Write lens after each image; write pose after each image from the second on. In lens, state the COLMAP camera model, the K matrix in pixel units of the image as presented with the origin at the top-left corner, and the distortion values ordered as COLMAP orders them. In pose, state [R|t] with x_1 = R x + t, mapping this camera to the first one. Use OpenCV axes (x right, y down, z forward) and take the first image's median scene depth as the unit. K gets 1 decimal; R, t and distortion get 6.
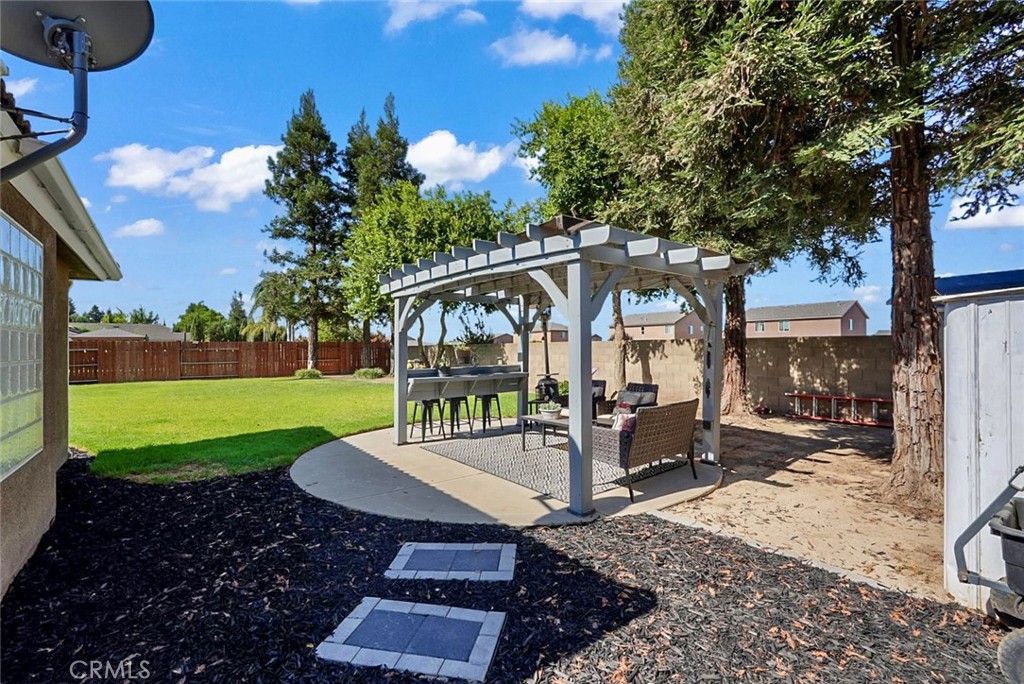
lens RADIAL K [[455.0, 0, 511.8], [0, 455.0, 334.6], [0, 0, 1]] dist [-0.001944, 0.007010]
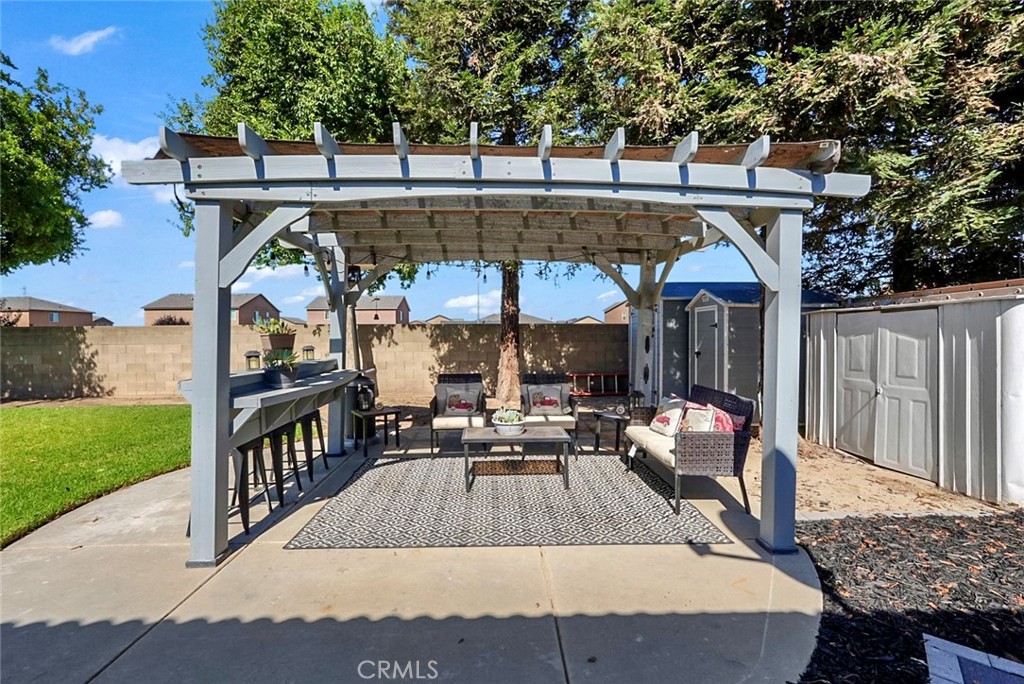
lens RADIAL K [[455.0, 0, 511.8], [0, 455.0, 334.6], [0, 0, 1]] dist [-0.001944, 0.007010]
pose [[0.584869, 0.004102, 0.811117, -0.591014], [-0.026813, 0.999538, 0.014280, 0.032887], [-0.810684, -0.030100, 0.584709, 0.765040]]
